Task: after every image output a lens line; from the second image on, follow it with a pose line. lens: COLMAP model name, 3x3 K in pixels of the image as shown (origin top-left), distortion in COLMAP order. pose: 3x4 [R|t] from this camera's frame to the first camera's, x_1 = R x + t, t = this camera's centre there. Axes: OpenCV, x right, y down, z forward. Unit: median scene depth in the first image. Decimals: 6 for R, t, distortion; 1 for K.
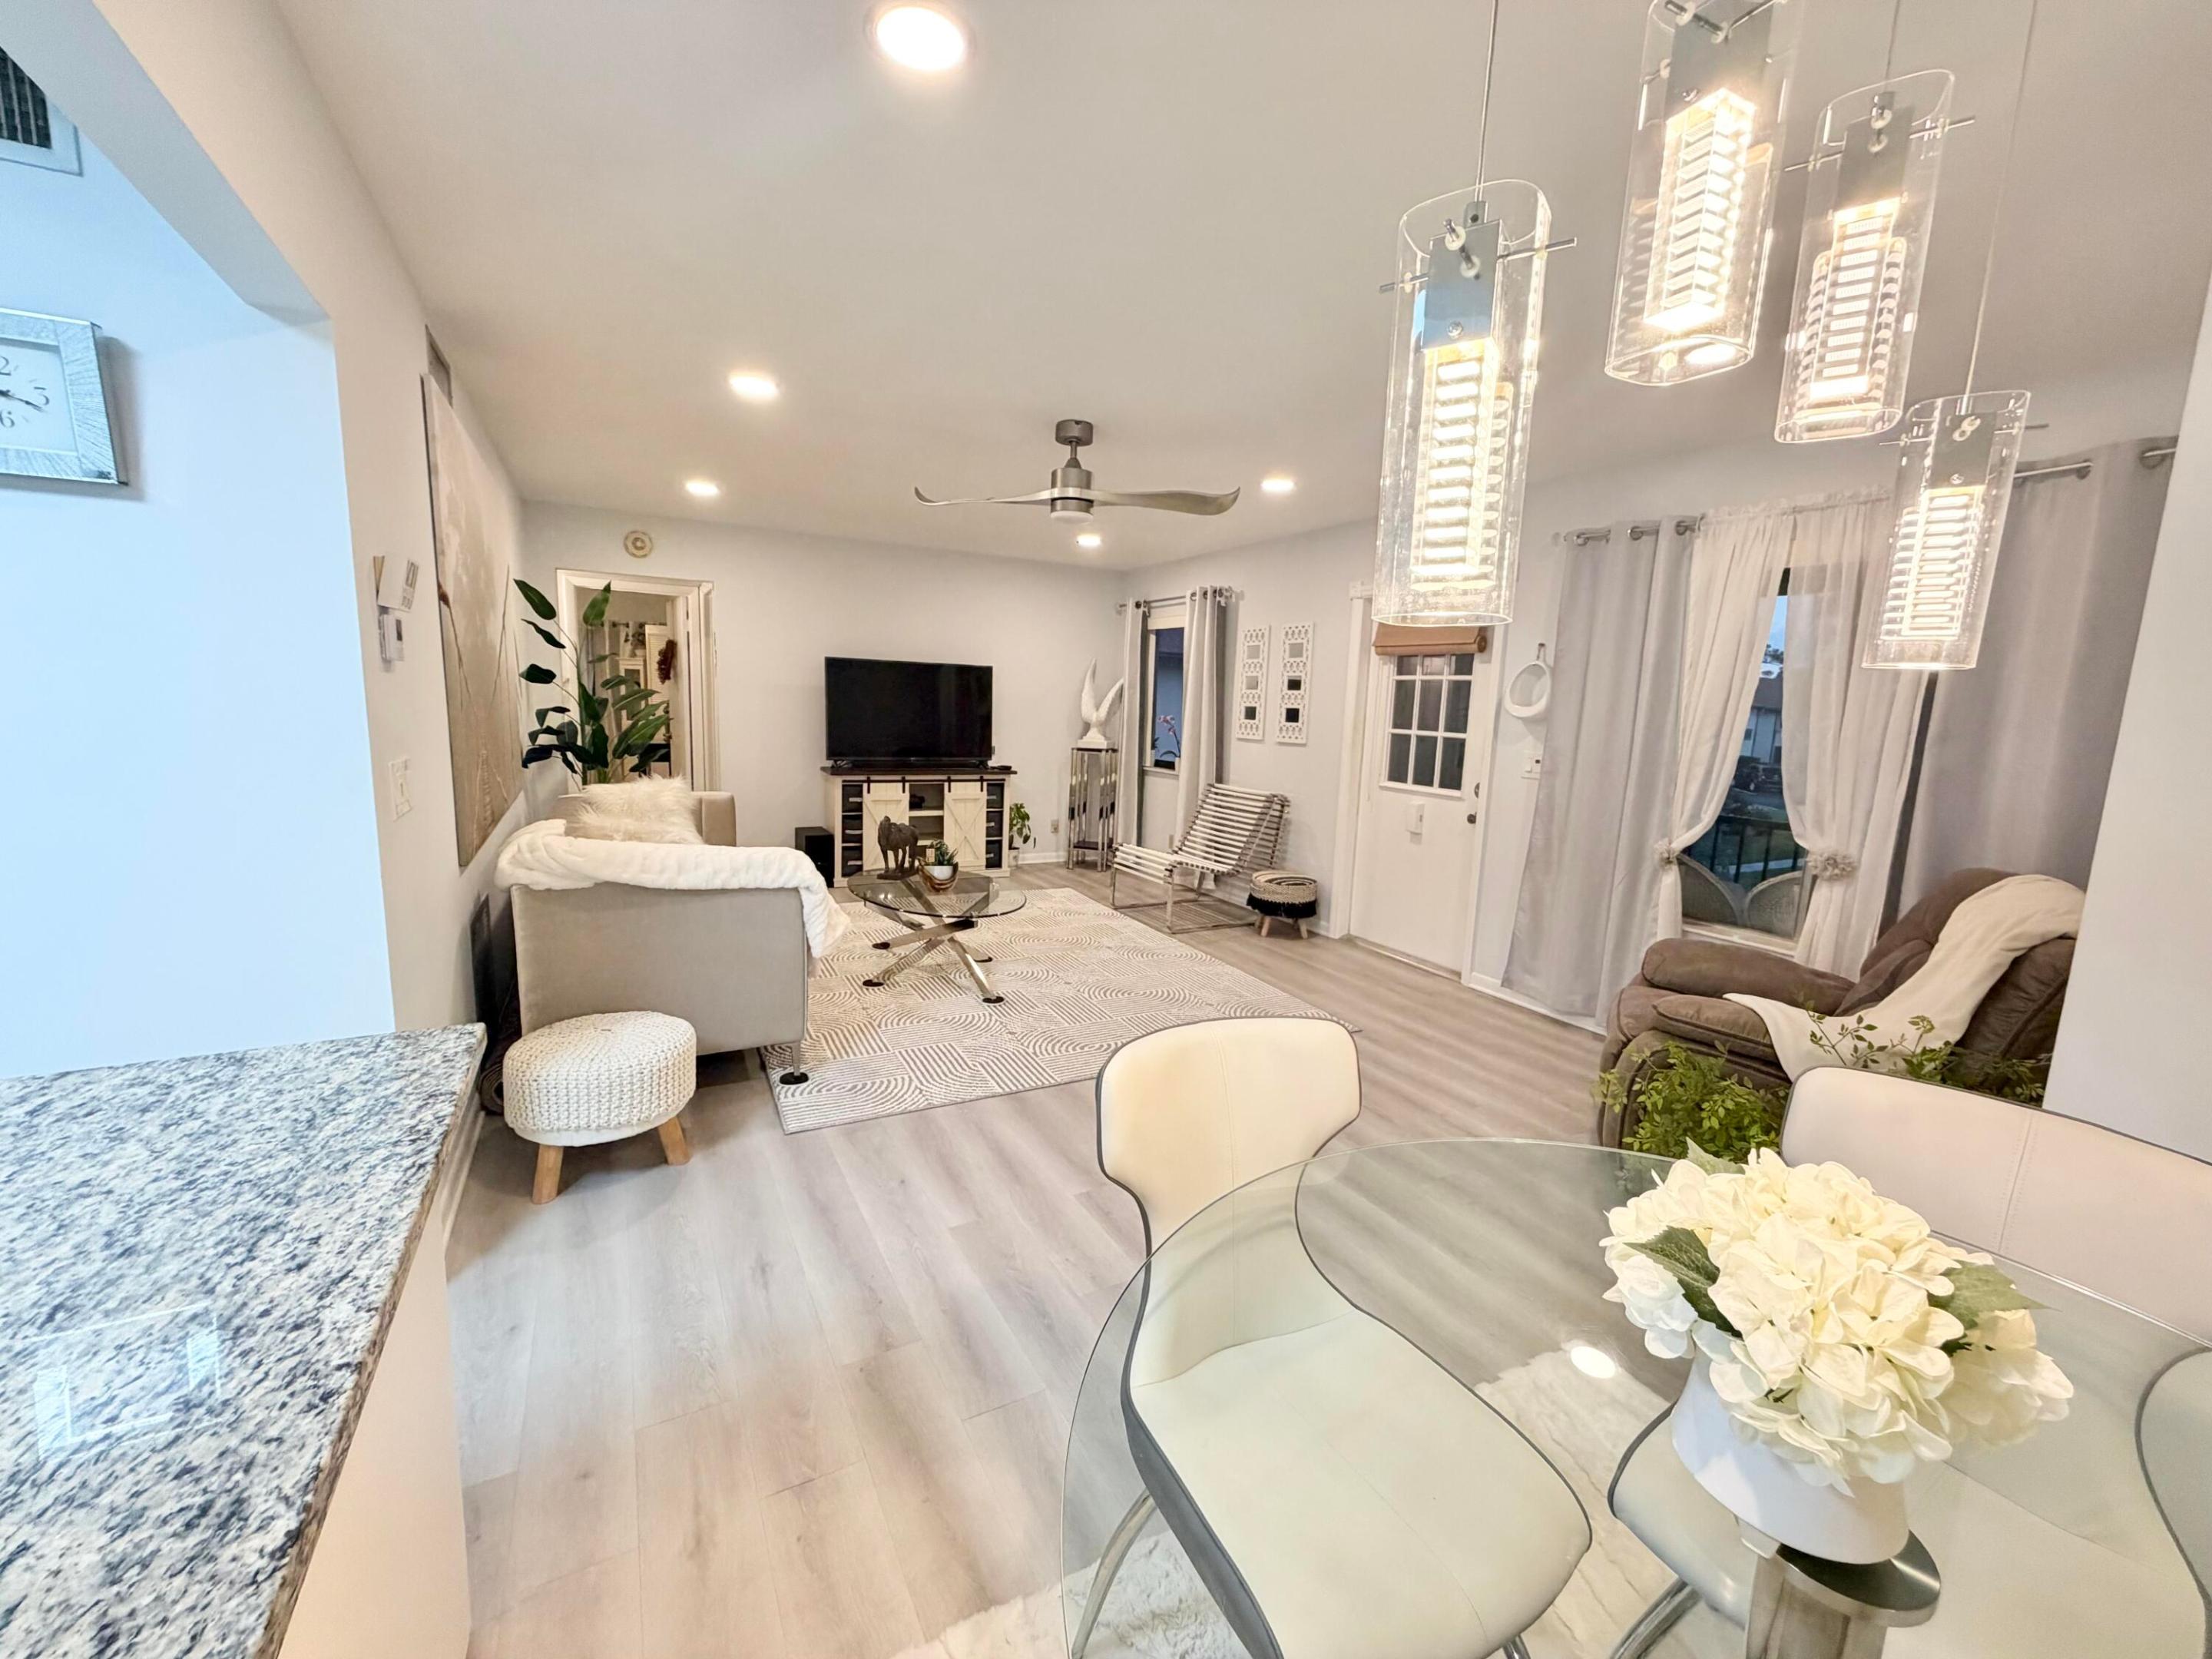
lens RADIAL K [[878.8, 0, 1097.5], [0, 878.8, 827.8], [0, 0, 1]] dist [0.000596, -0.000449]
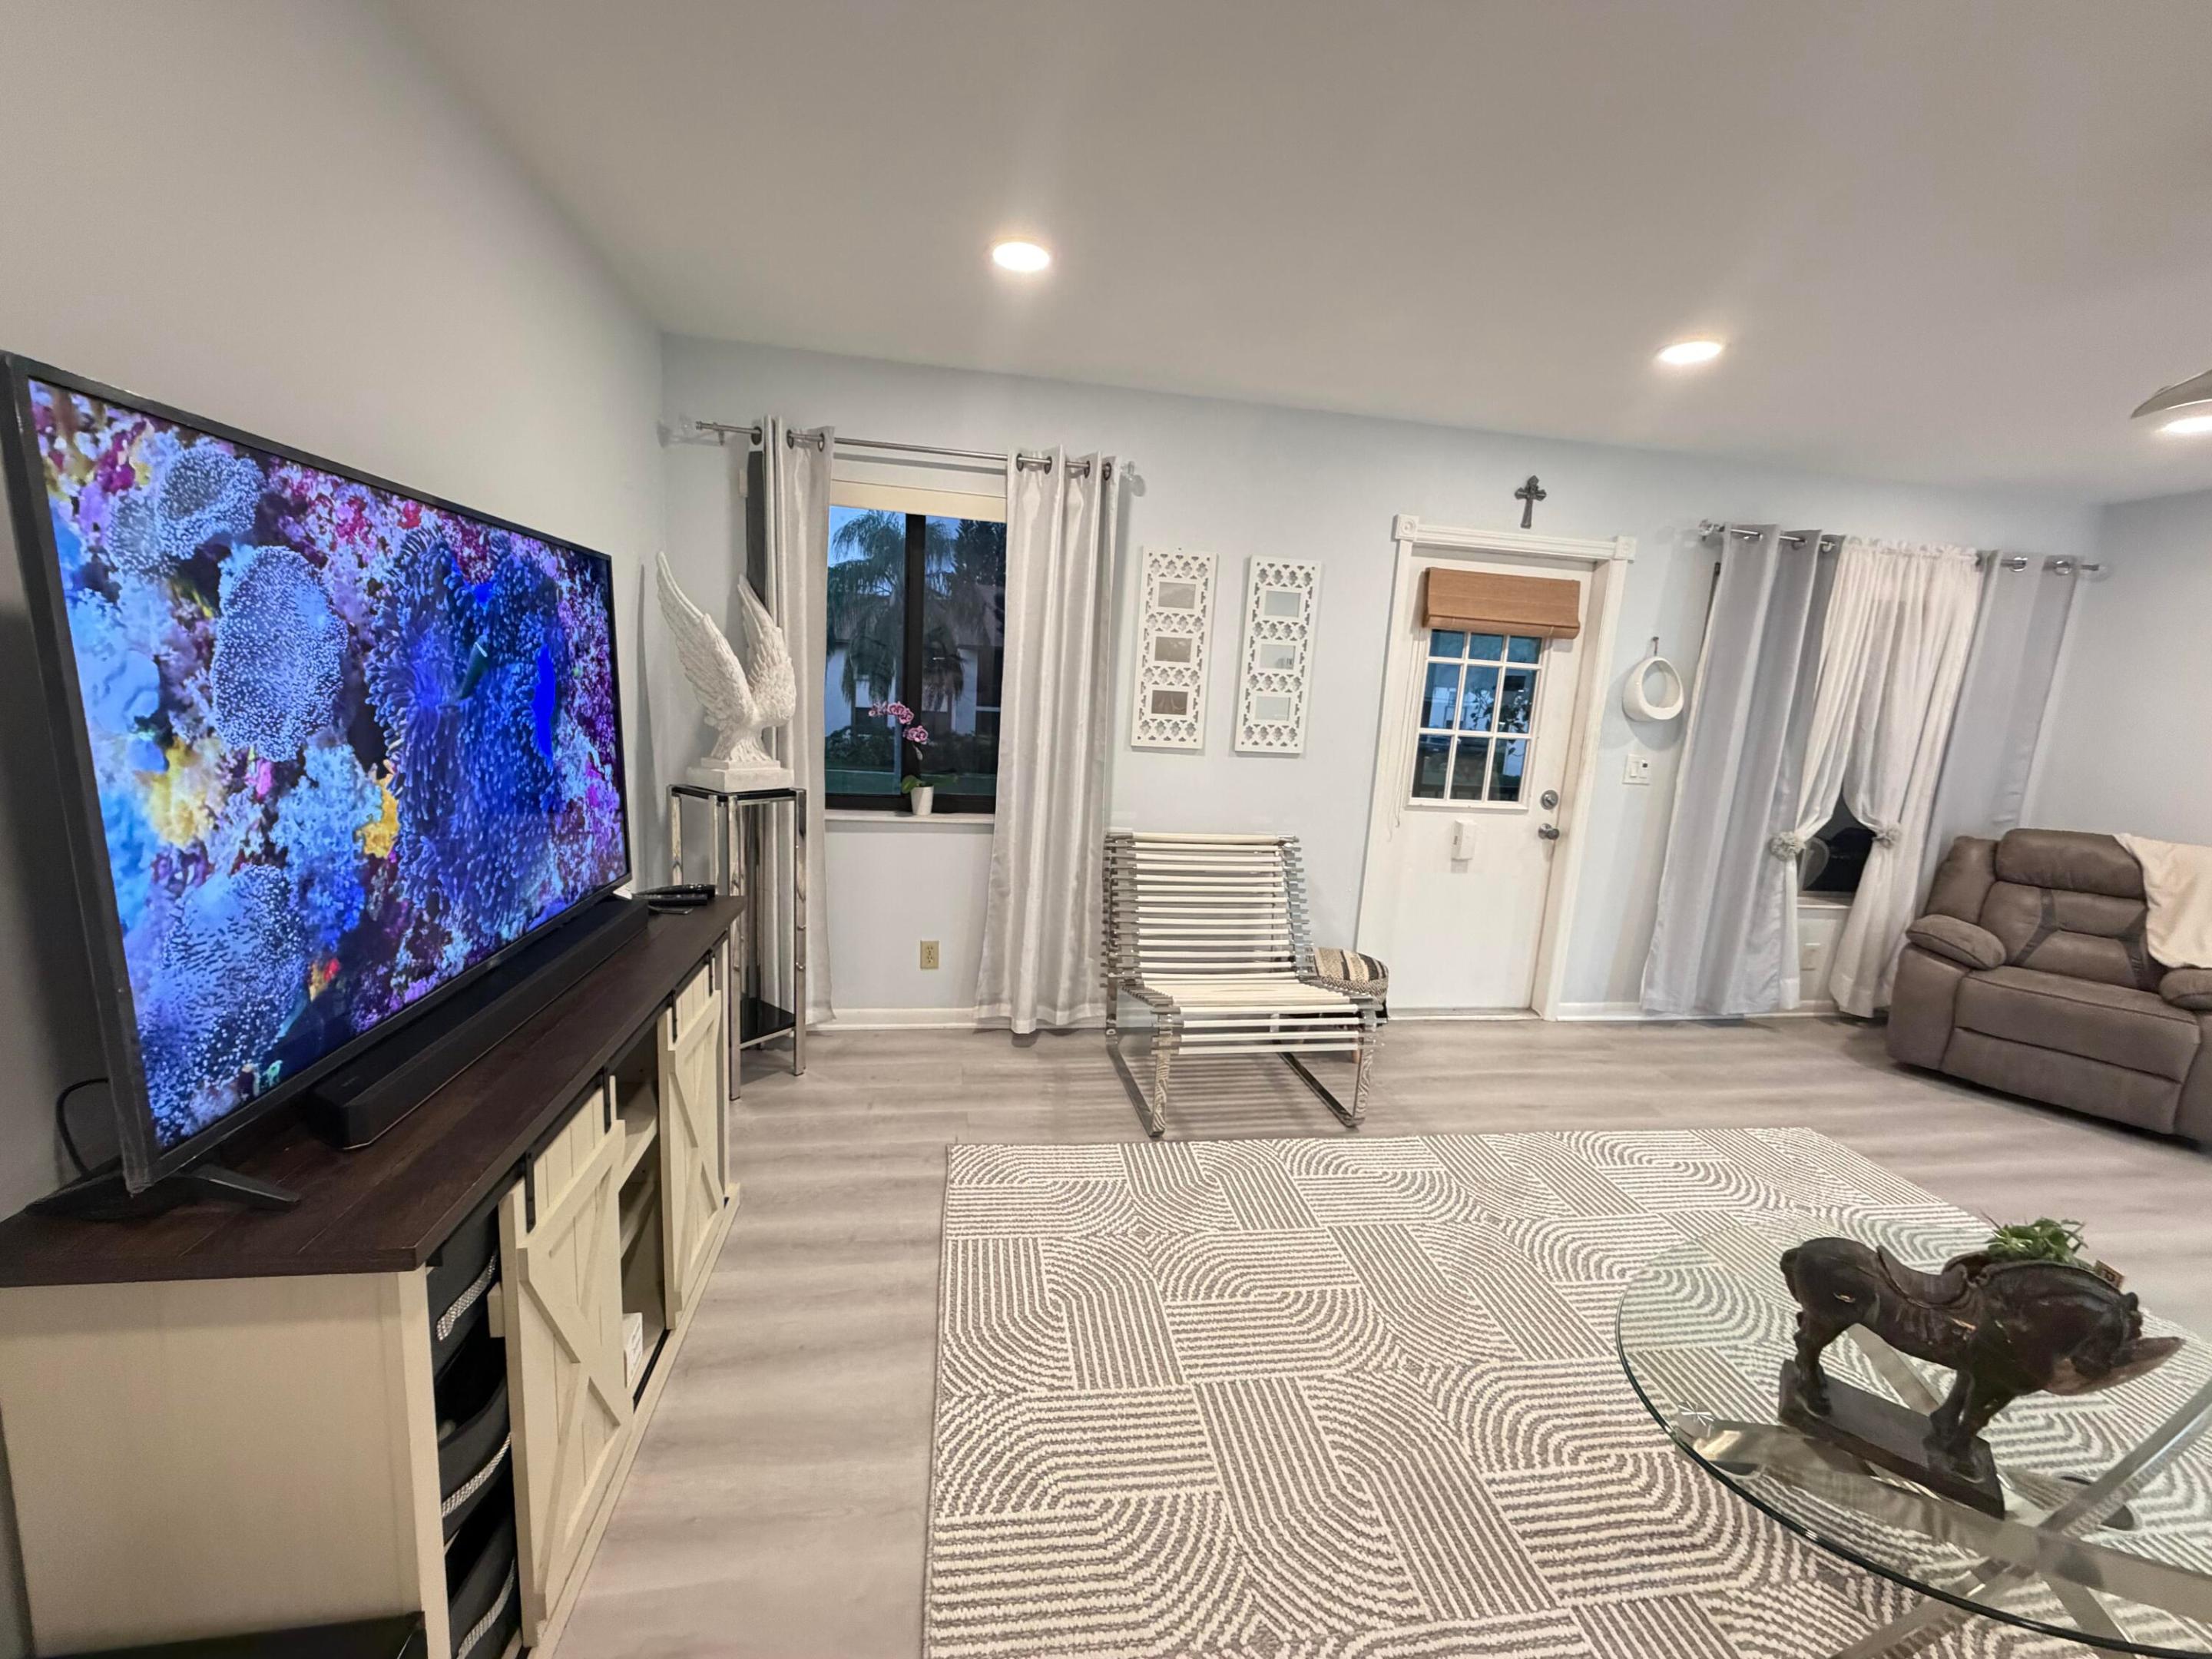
lens RADIAL K [[878.8, 0, 1097.5], [0, 878.8, 827.8], [0, 0, 1]] dist [0.000596, -0.000449]
pose [[0.322646, -0.171533, 0.930847, -0.470265], [0.092203, 0.984460, 0.149453, -0.168919], [-0.942018, 0.037606, 0.333448, 1.032661]]
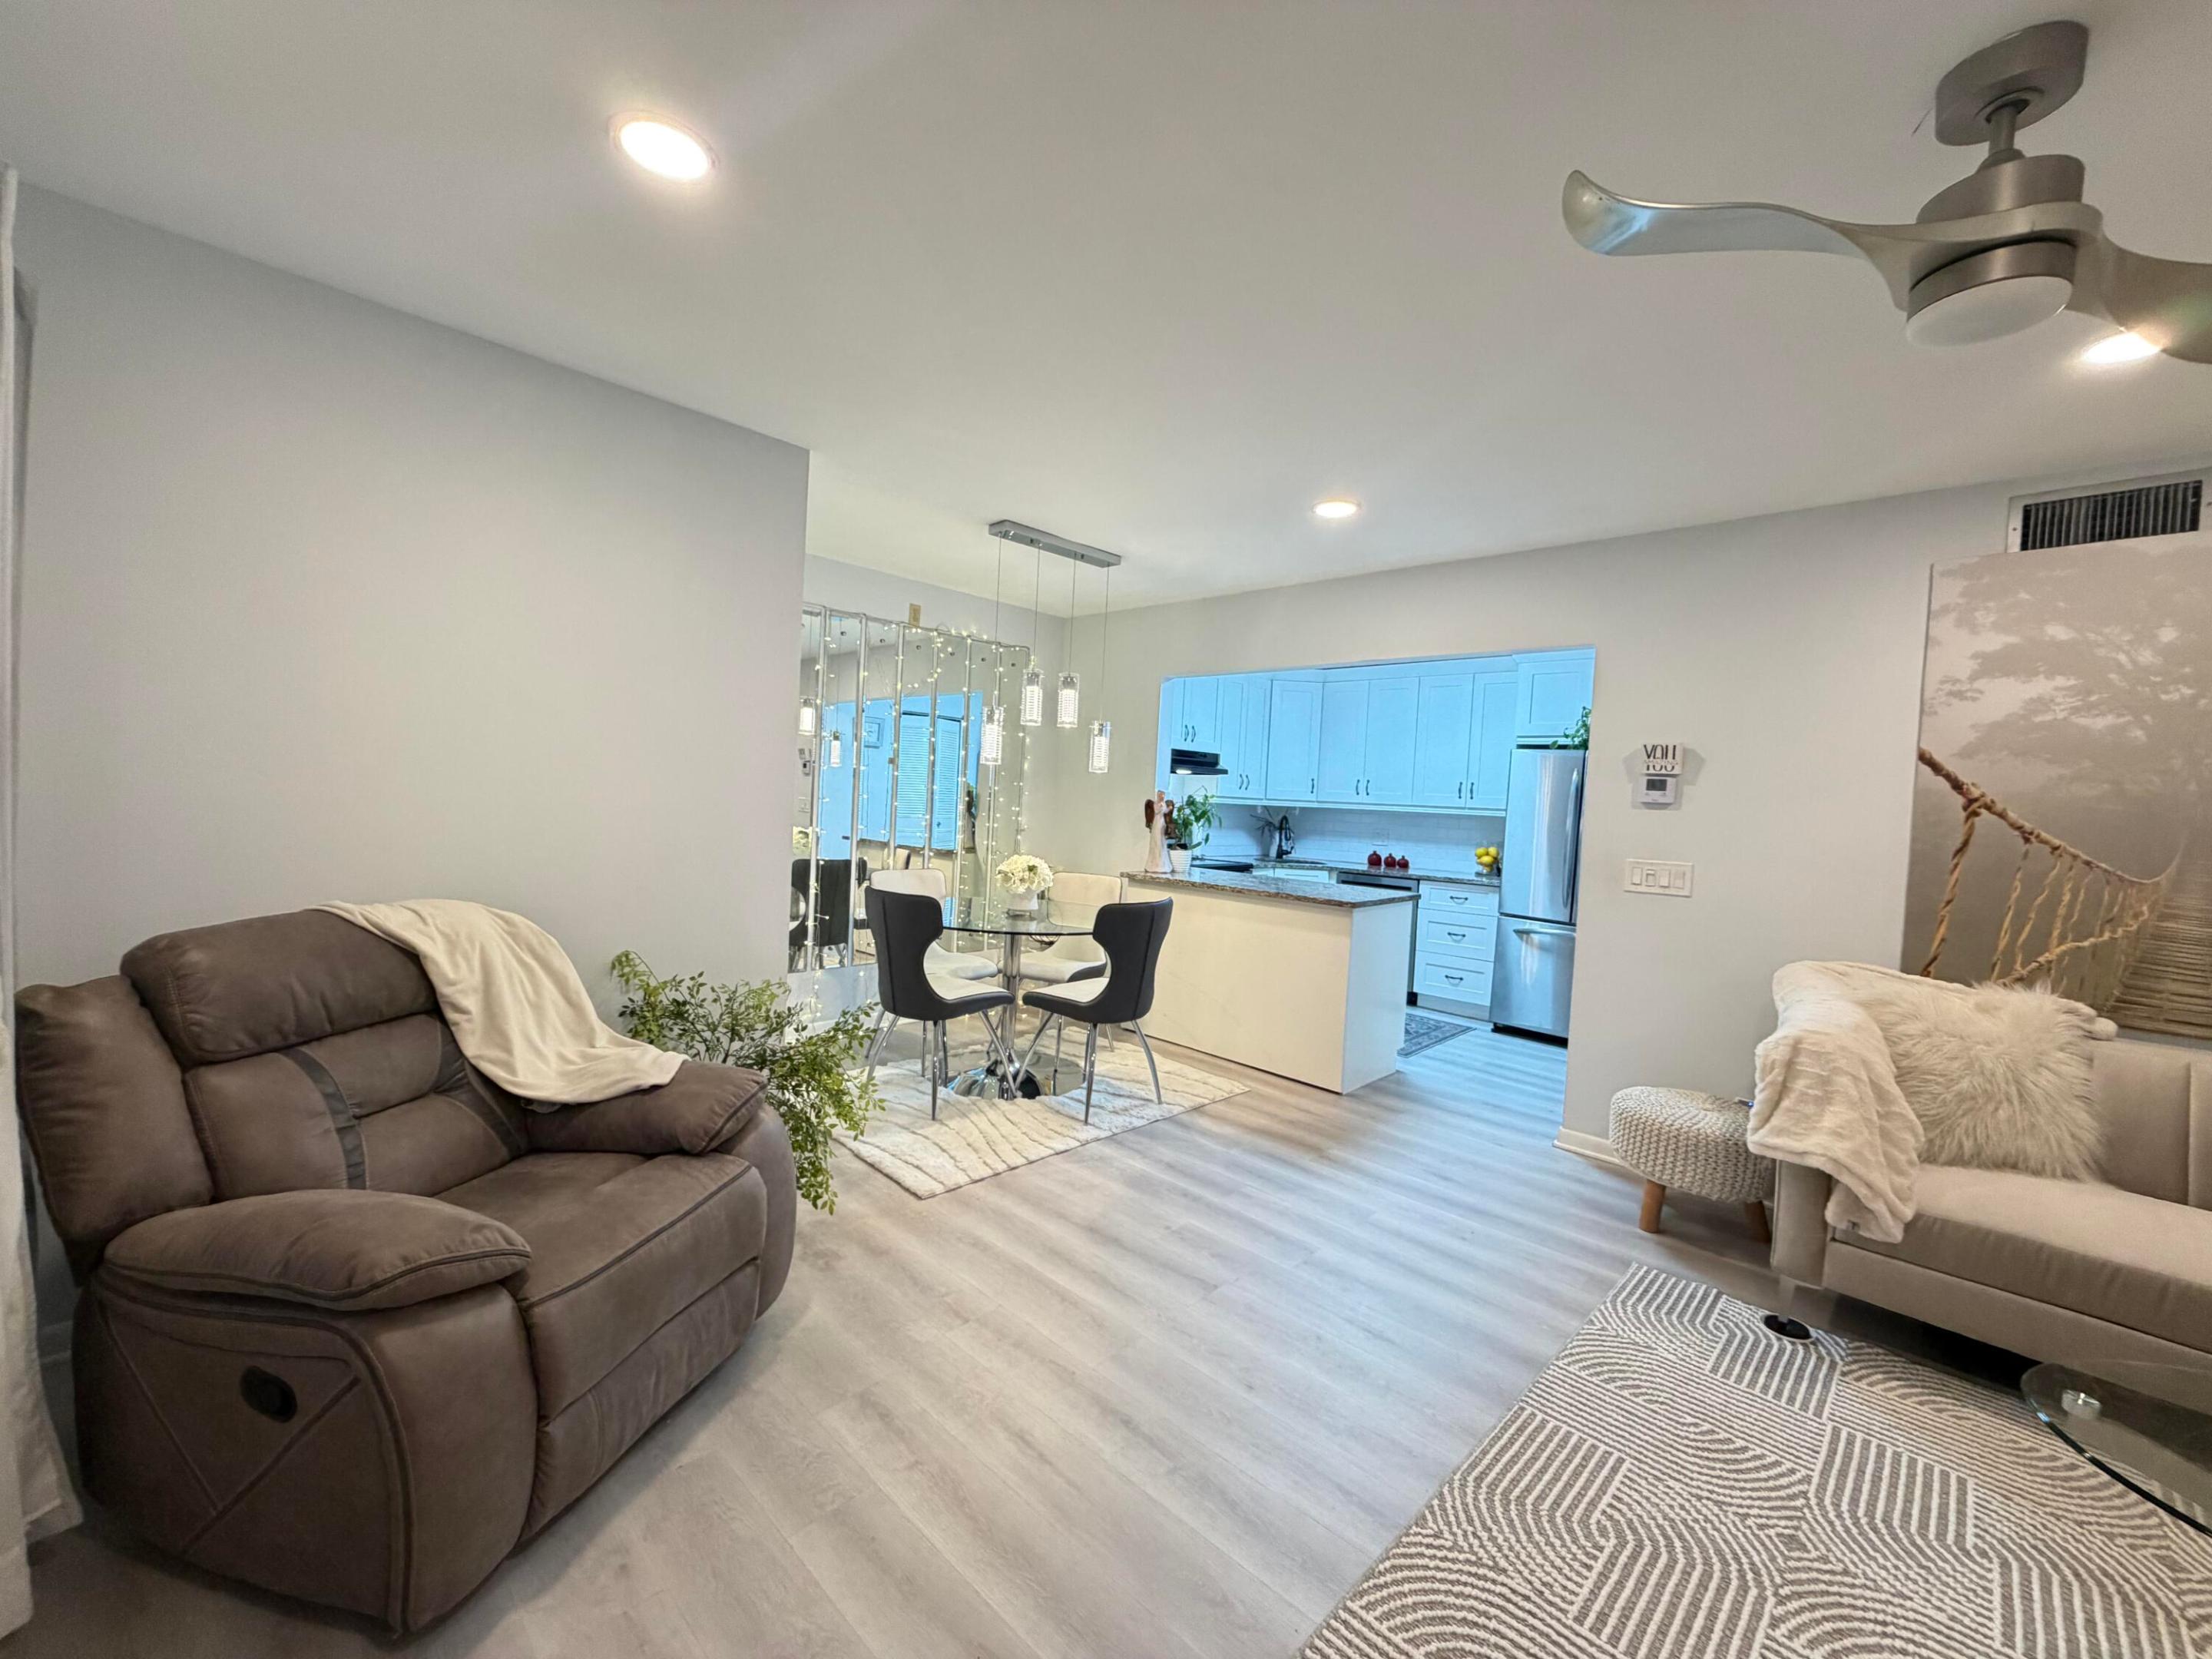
lens RADIAL K [[878.8, 0, 1097.5], [0, 878.8, 827.8], [0, 0, 1]] dist [0.000596, -0.000449]
pose [[-0.949006, -0.073393, -0.306596, 0.301697], [-0.128873, 0.977869, 0.164818, -0.113650], [0.287714, 0.195925, -0.937461, 0.920278]]
